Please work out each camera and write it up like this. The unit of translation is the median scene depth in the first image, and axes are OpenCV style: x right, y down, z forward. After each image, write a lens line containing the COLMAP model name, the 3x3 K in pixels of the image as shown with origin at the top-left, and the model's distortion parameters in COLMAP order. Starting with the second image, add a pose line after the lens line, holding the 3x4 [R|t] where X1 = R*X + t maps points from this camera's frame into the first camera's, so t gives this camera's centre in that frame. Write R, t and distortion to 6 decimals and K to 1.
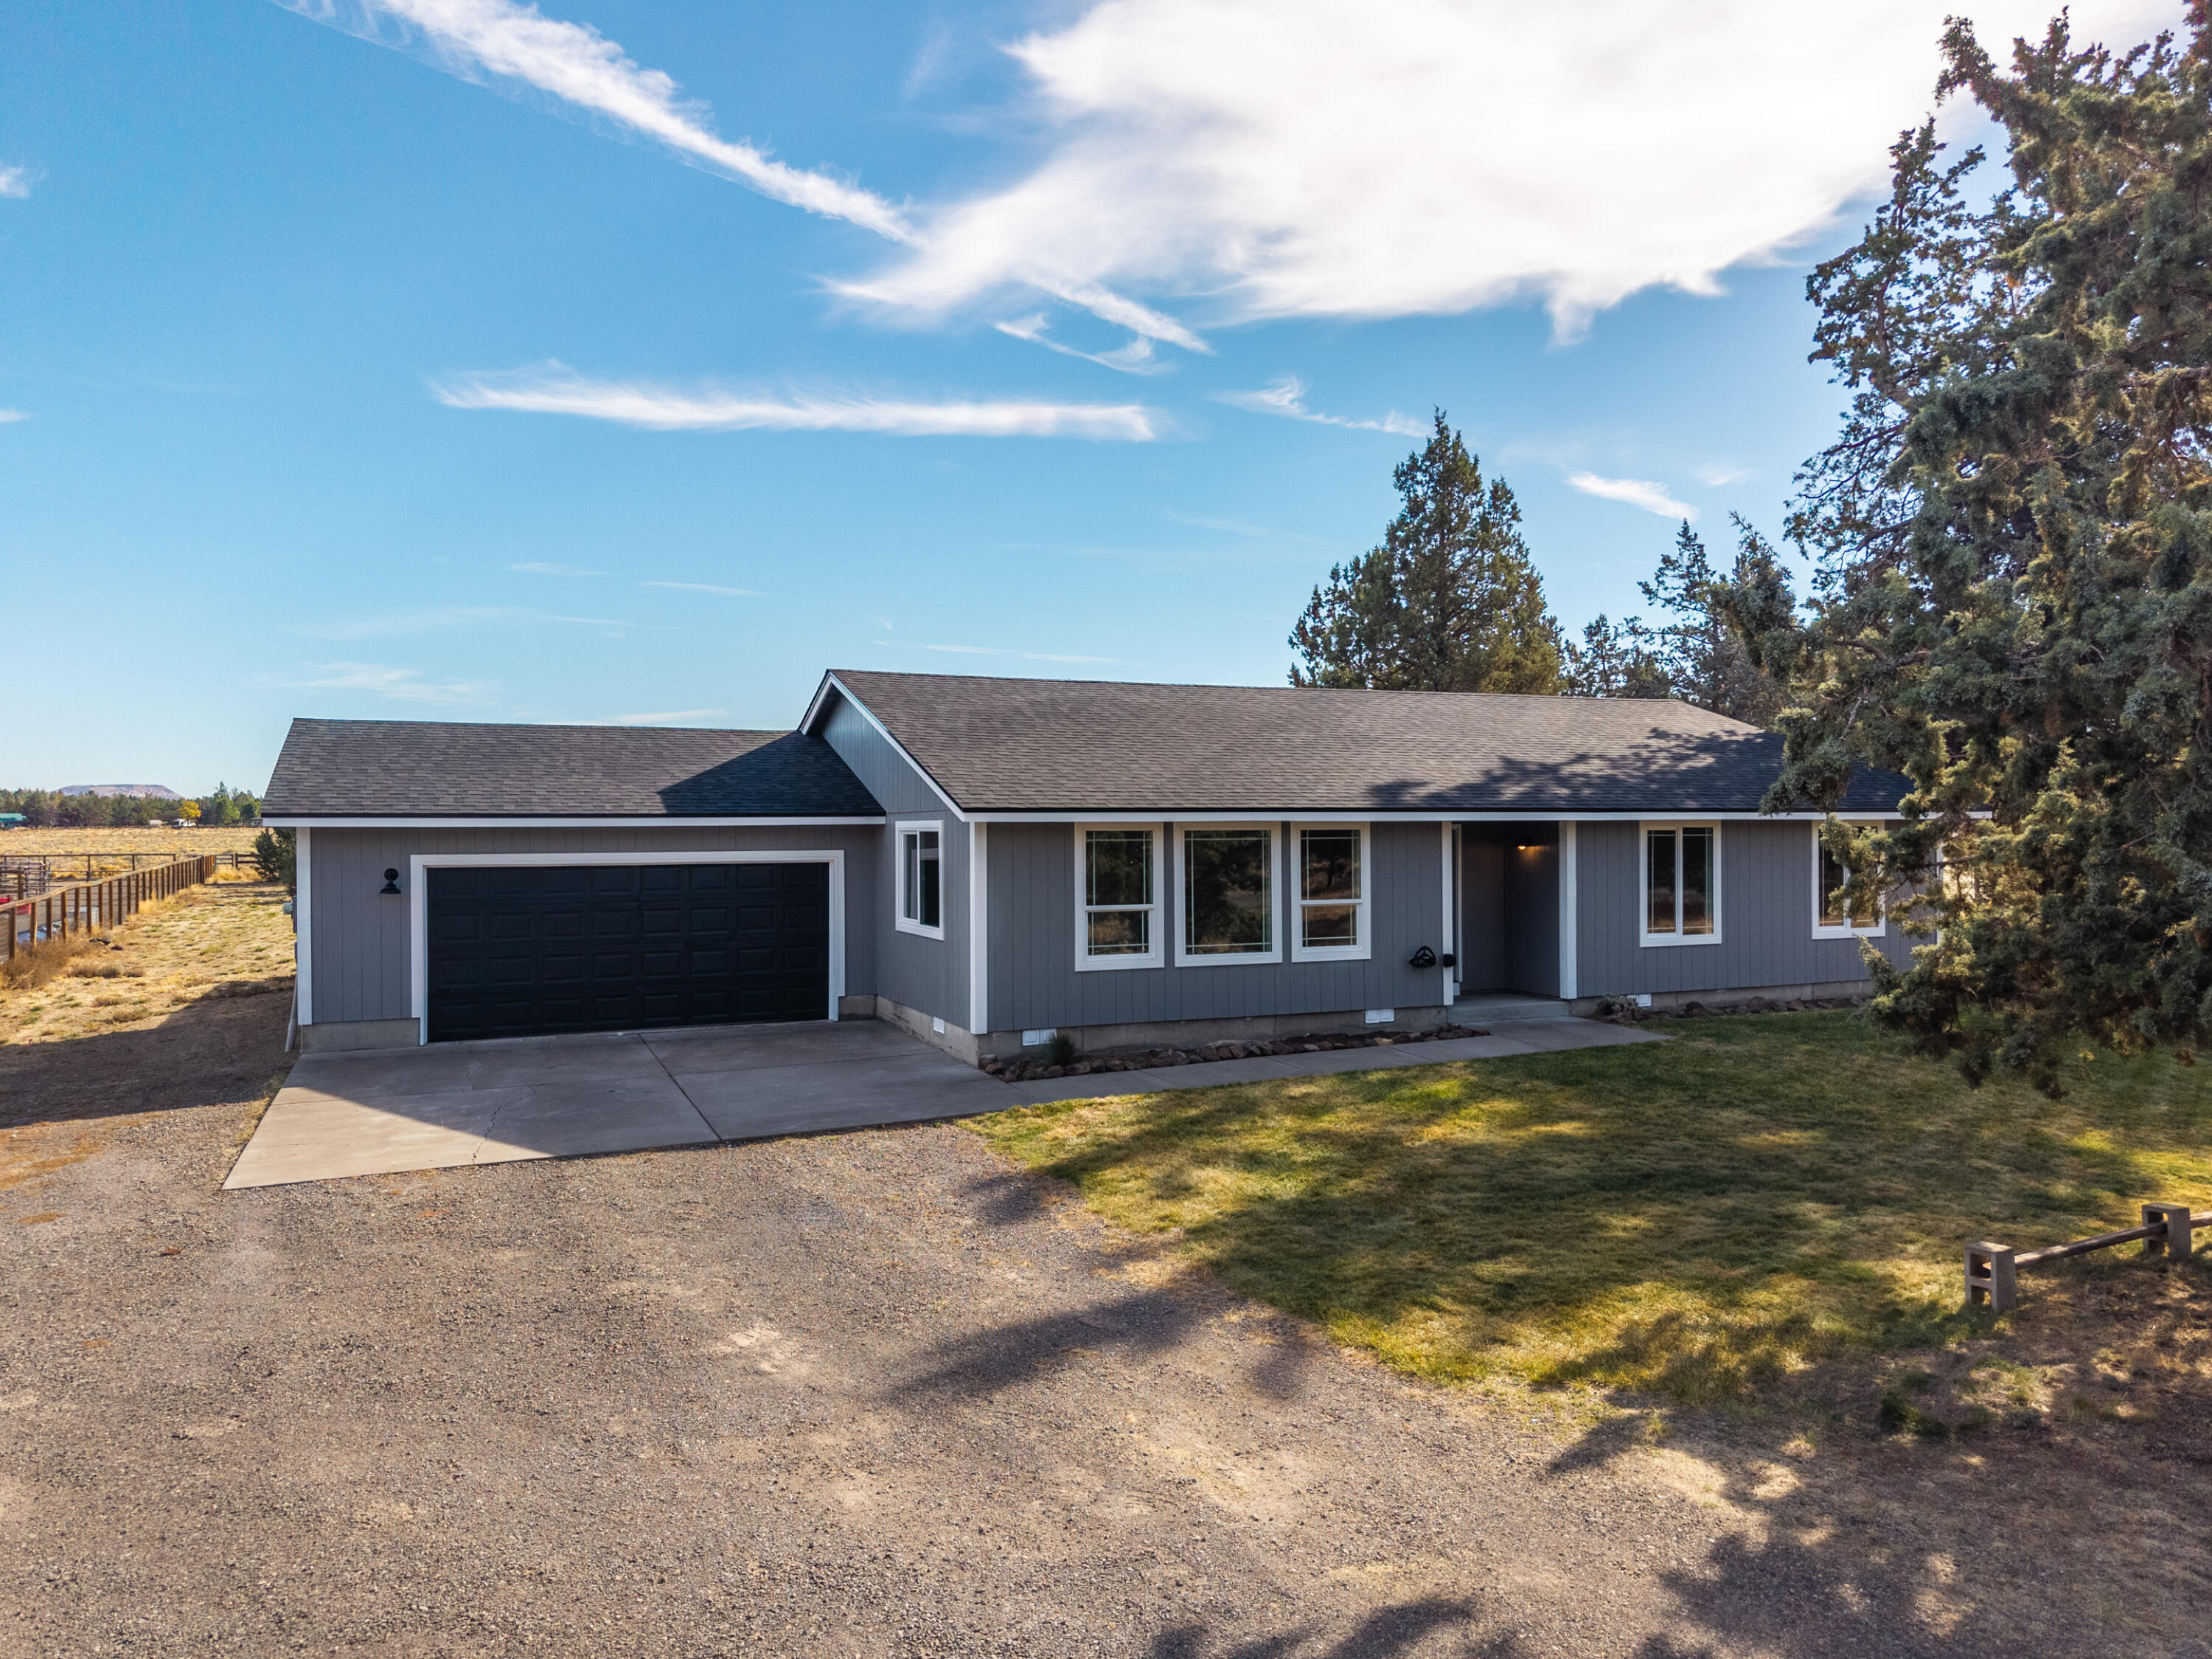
lens RADIAL K [[1546.7, 0, 1106.0], [0, 1546.7, 829.5], [0, 0, 1]] dist [-0.001313, -0.003218]
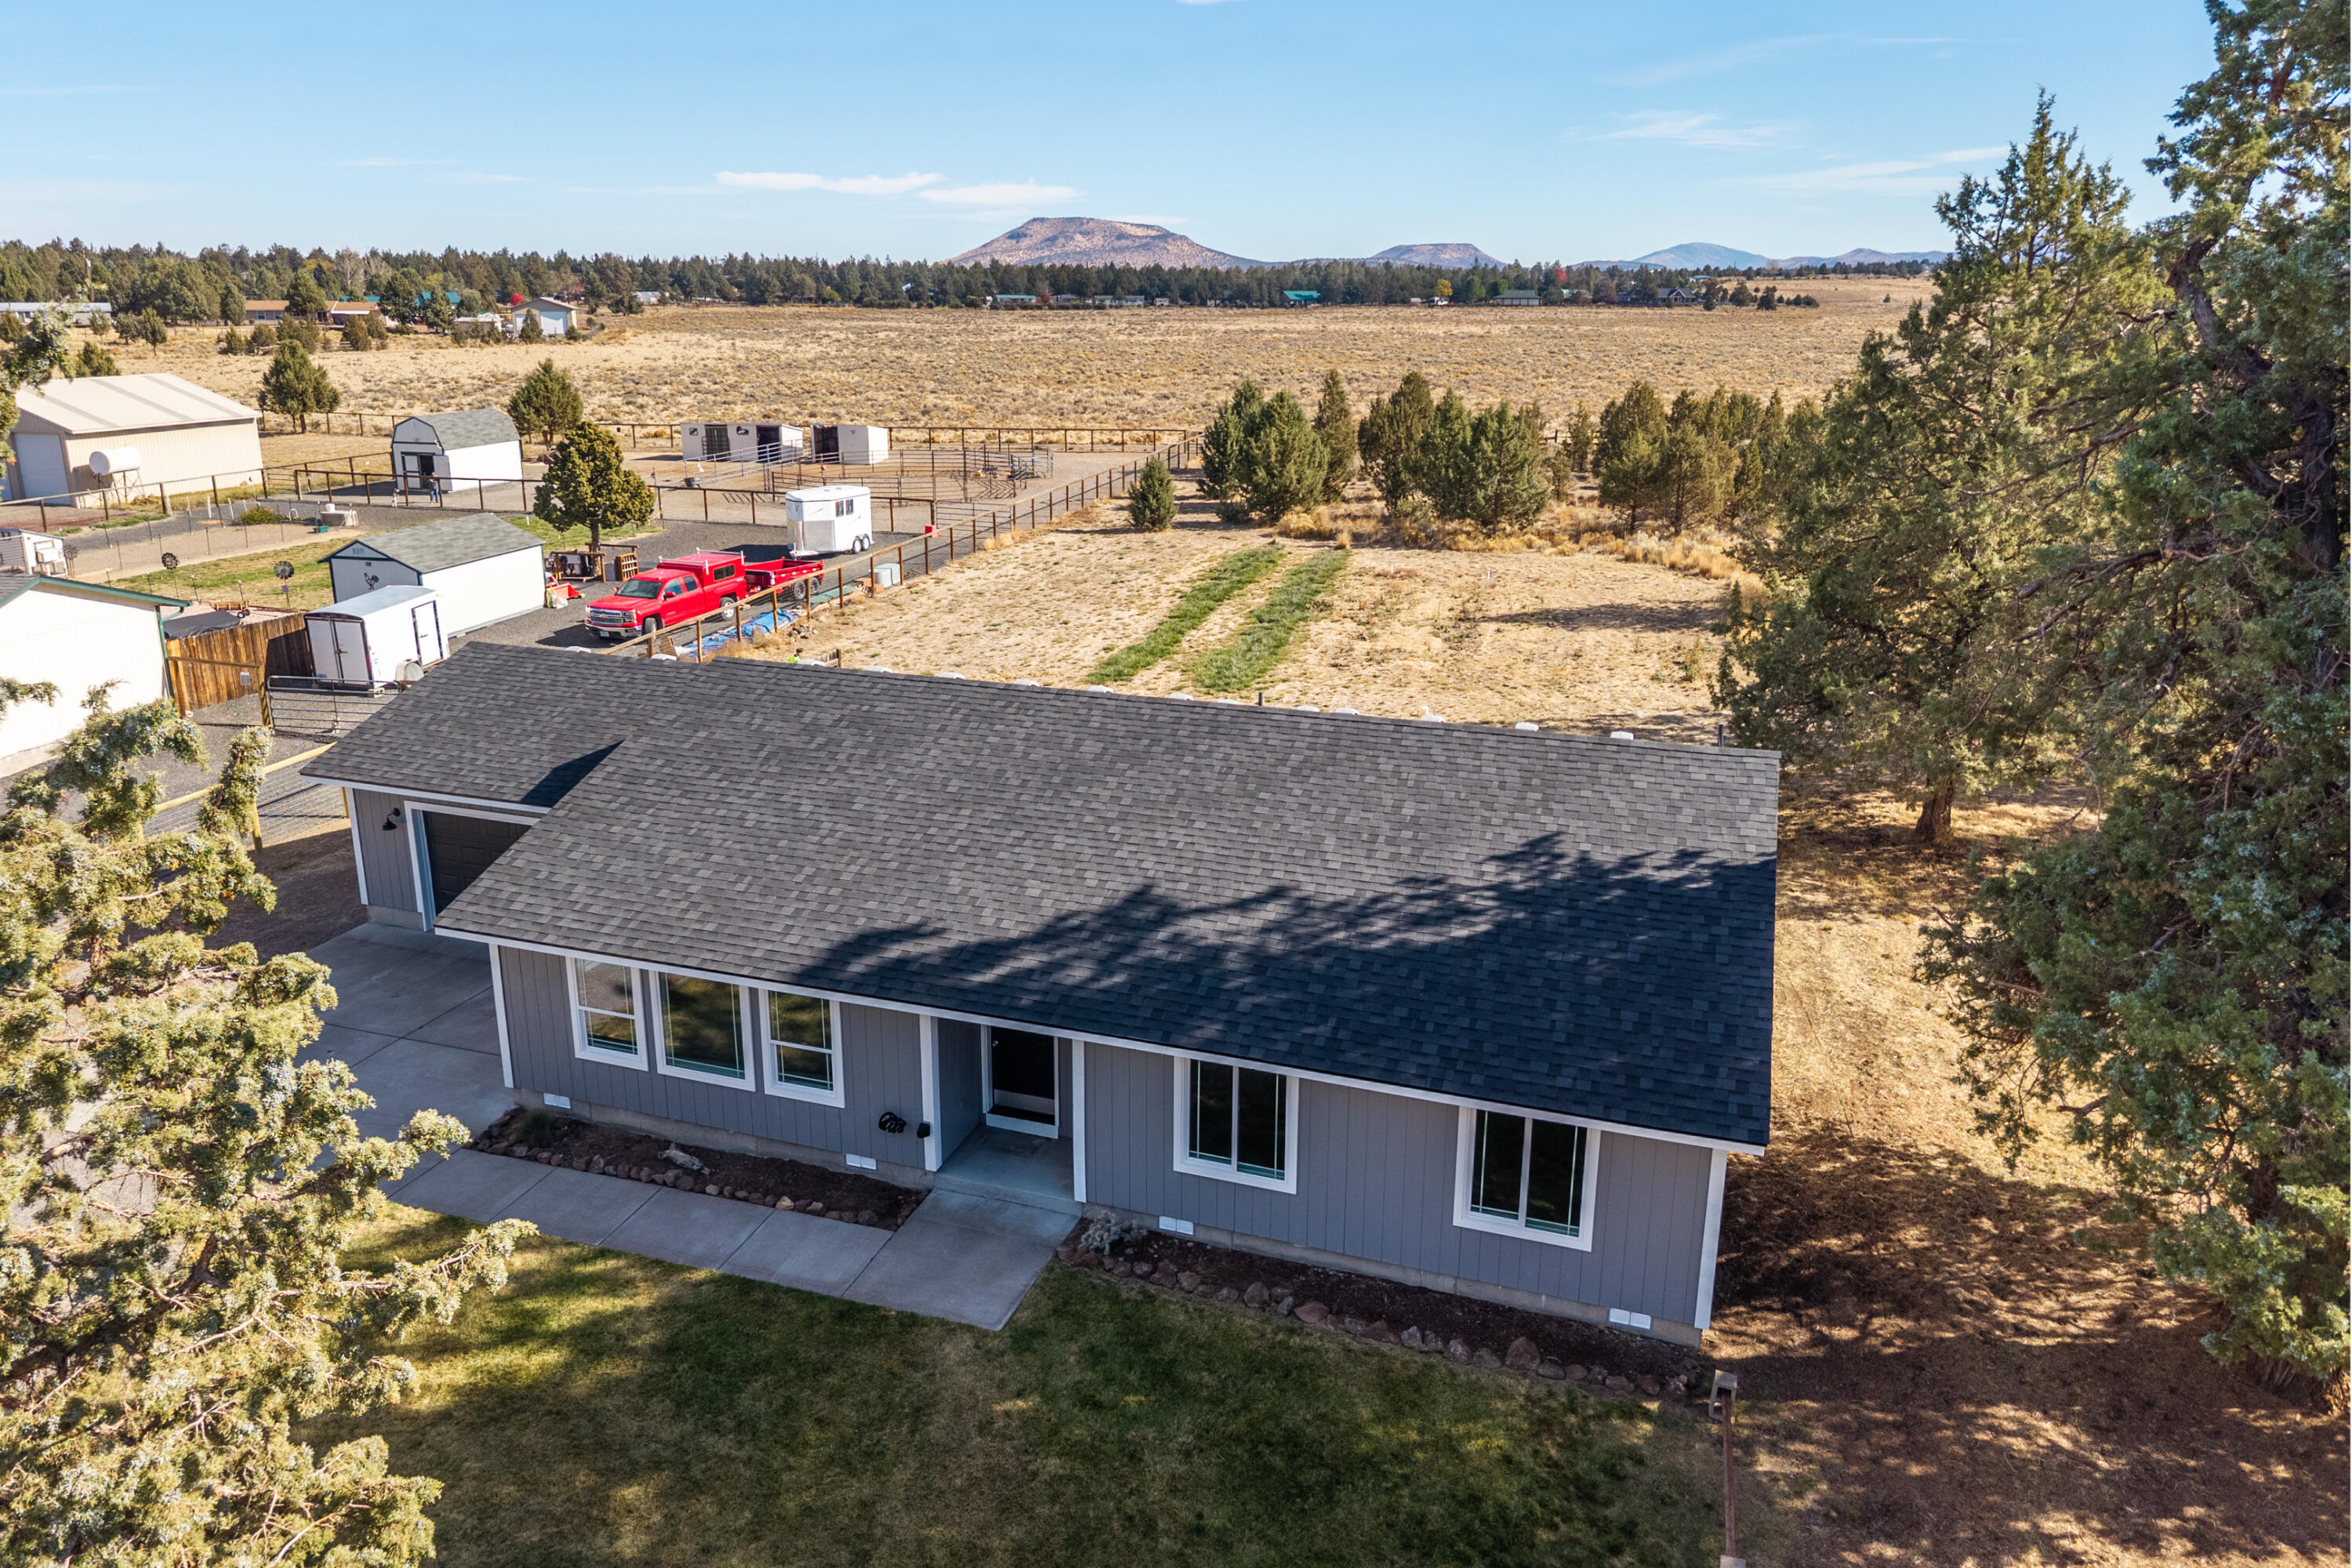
lens RADIAL K [[1578.3, 0, 1184.5], [0, 1578.3, 709.3], [0, 0, 1]] dist [0.004513, 0.002037]
pose [[0.728416, 0.185715, -0.659485, 1.582315], [-0.009982, 0.965336, 0.260820, -0.721506], [0.685063, -0.183402, 0.705020, 0.769020]]
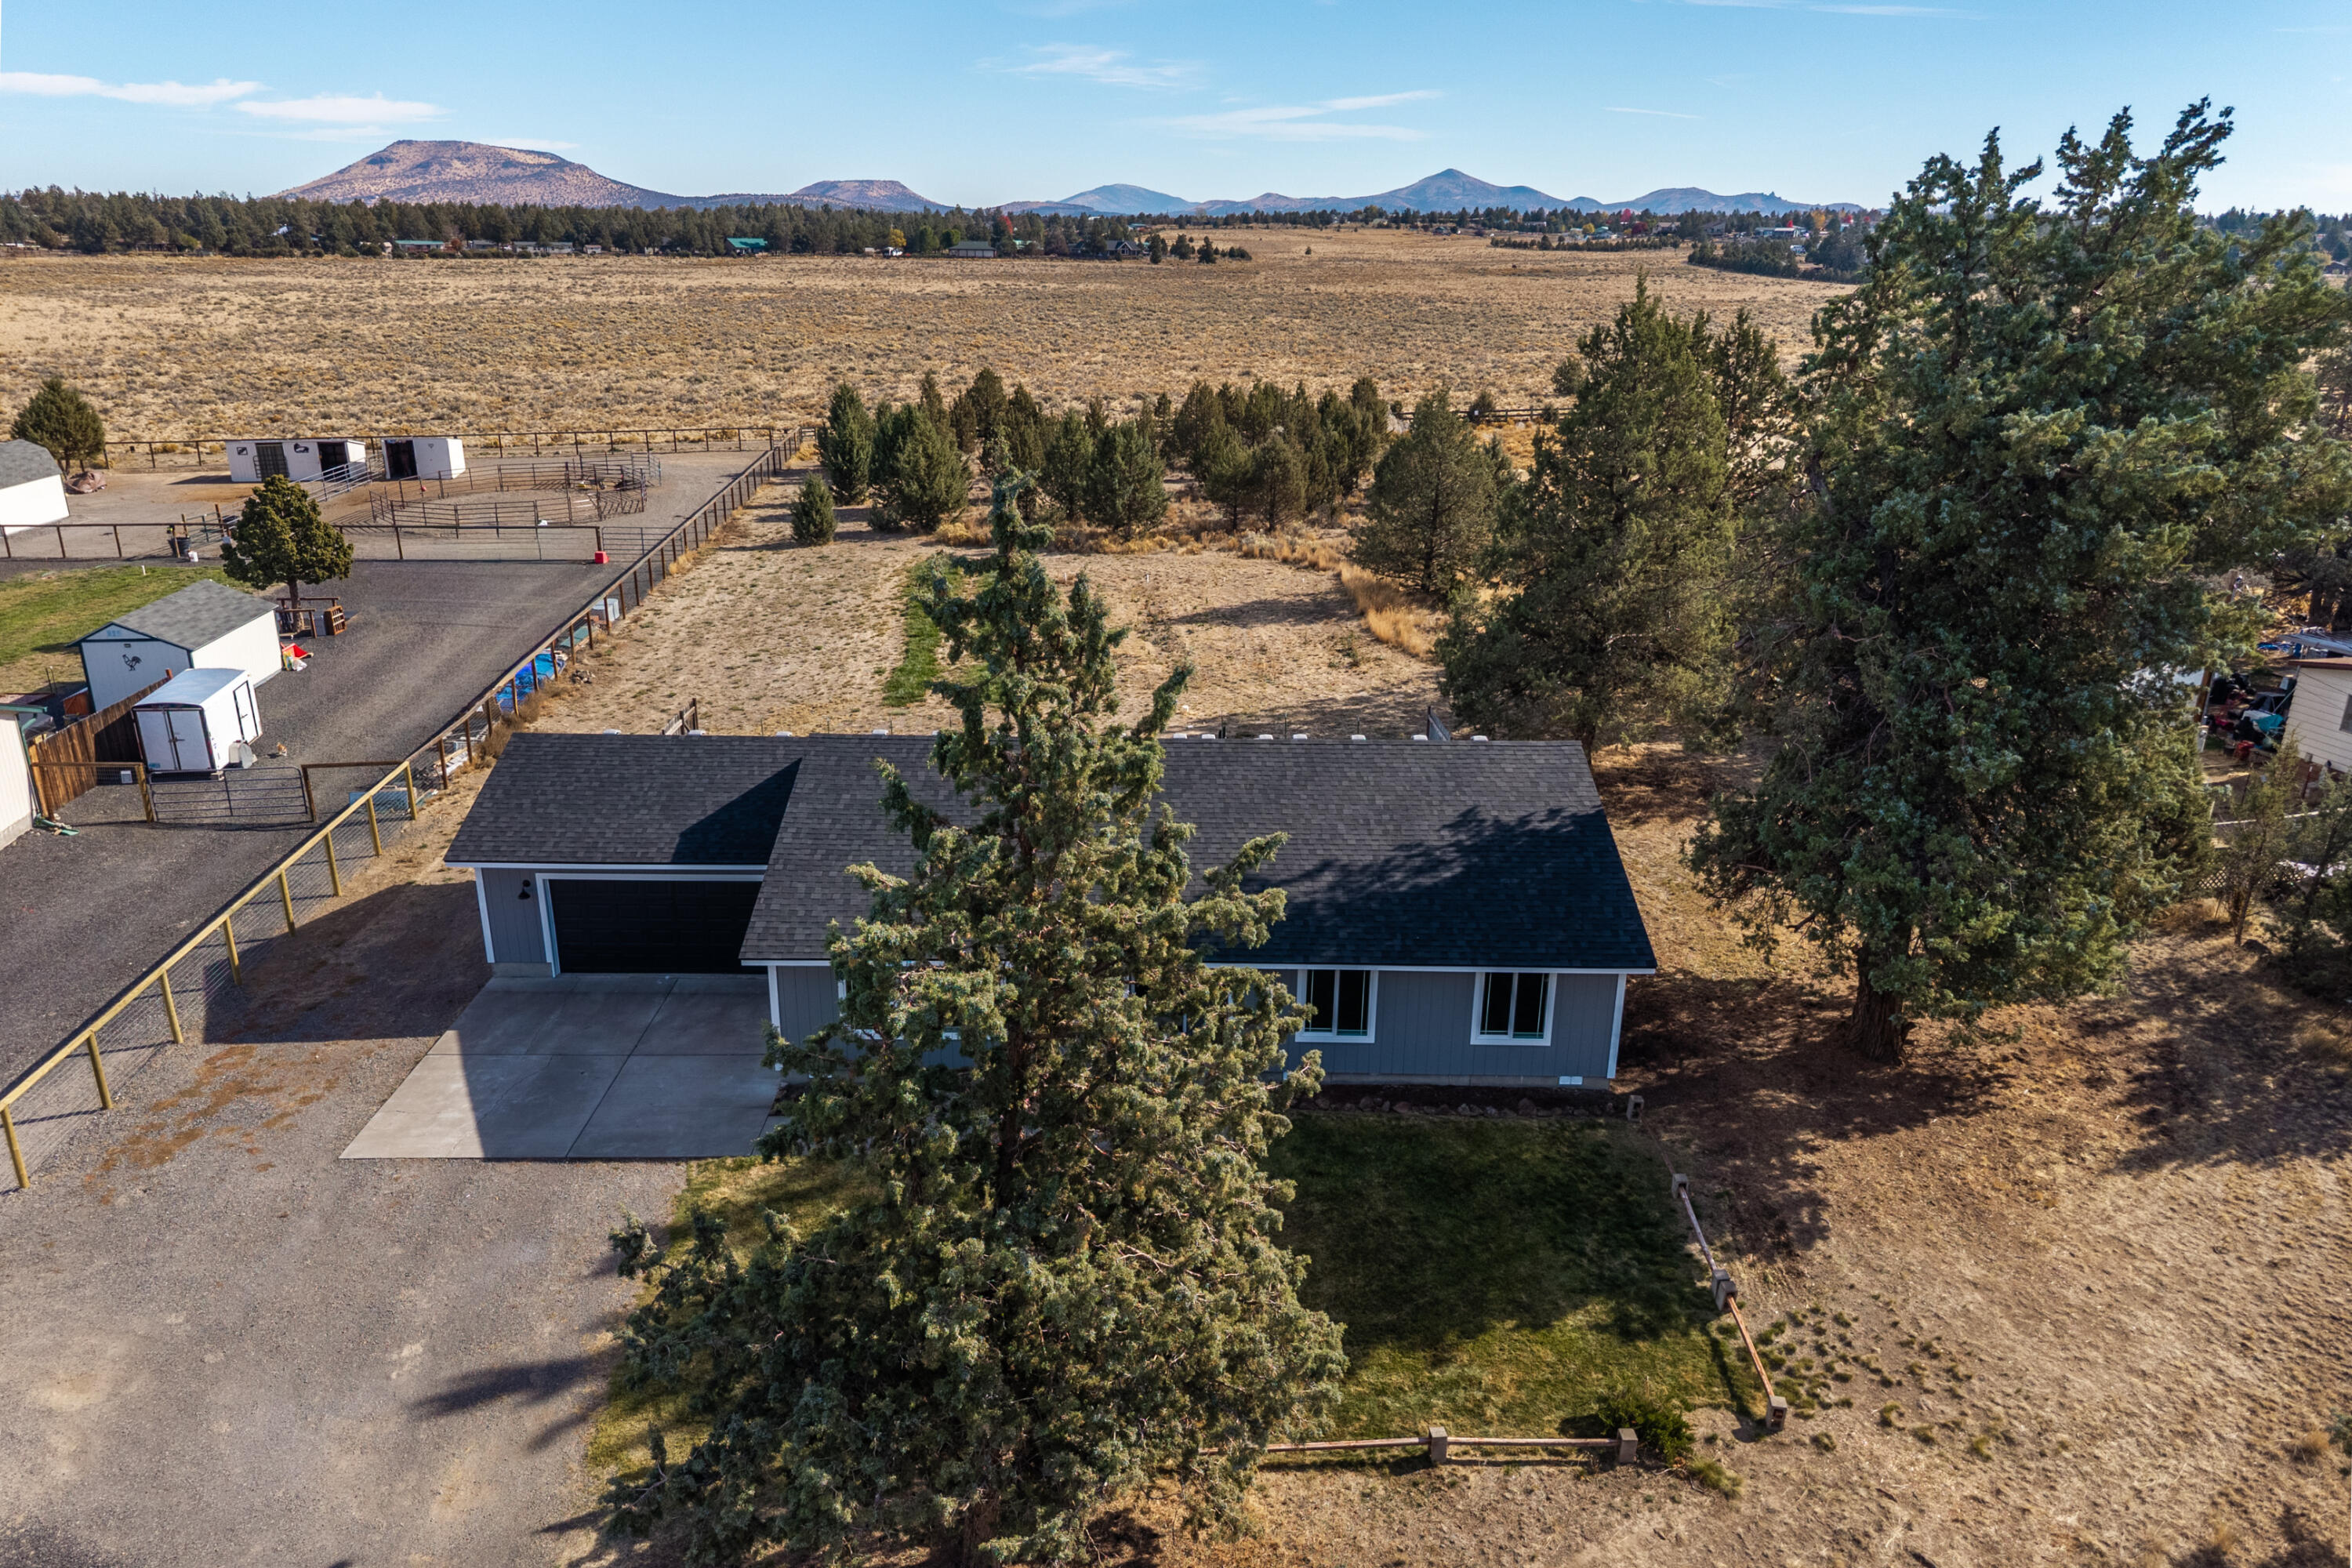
lens RADIAL K [[1611.1, 0, 1176.0], [0, 1611.1, 784.0], [0, 0, 1]] dist [0.073735, -0.117903]
pose [[0.917060, 0.149958, -0.369477, 1.340174], [-0.022389, 0.944493, 0.327768, -1.088936], [0.398120, -0.292310, 0.869514, -0.386114]]
